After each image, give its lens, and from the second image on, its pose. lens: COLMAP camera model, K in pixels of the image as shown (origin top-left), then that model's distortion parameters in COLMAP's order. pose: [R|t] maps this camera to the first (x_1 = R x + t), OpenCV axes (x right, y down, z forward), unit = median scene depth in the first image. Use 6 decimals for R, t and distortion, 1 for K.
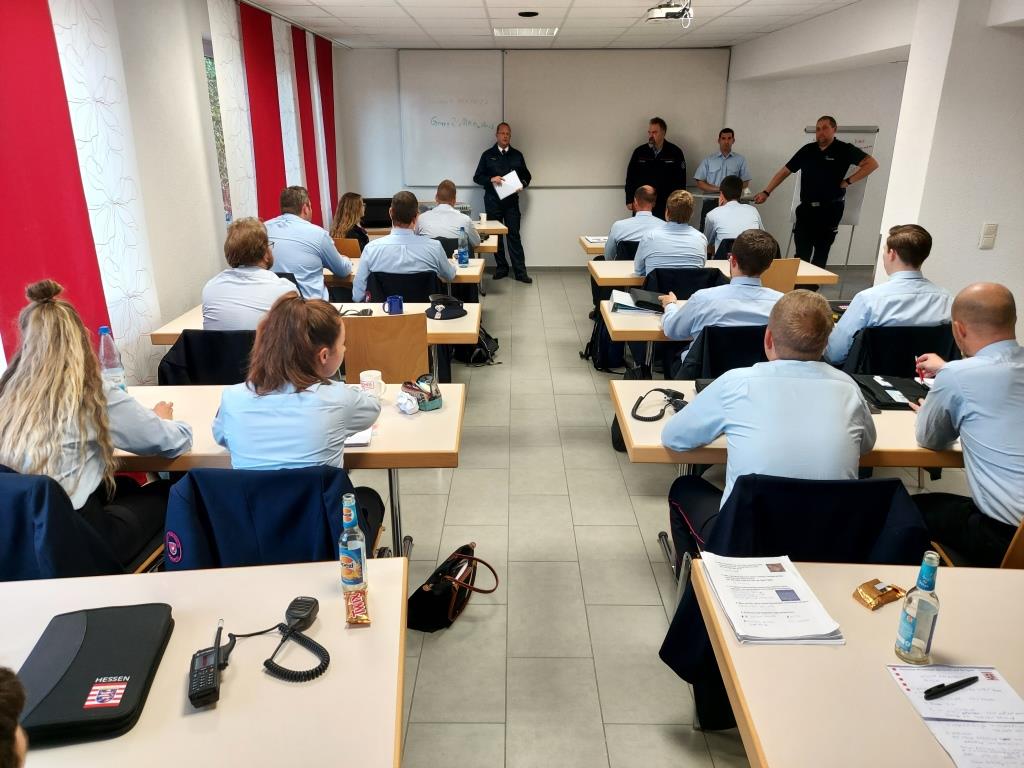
lens RADIAL K [[769.7, 0, 513.2], [0, 769.7, 391.1], [0, 0, 1]] dist [0.050639, 0.000858]
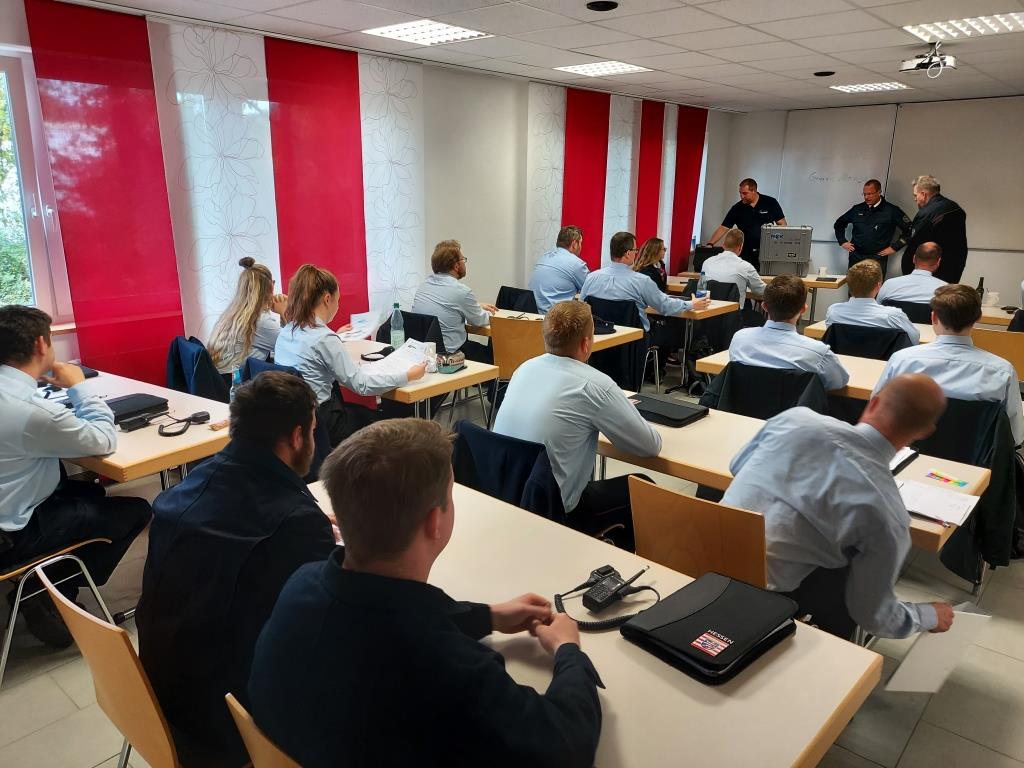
lens RADIAL K [[769.7, 0, 513.2], [0, 769.7, 391.1], [0, 0, 1]] dist [0.050639, 0.000858]
pose [[0.766877, 0.176019, -0.617185, 0.293050], [-0.219513, 0.975594, 0.005482, 0.006341], [0.603087, 0.131276, 0.786799, -0.003070]]
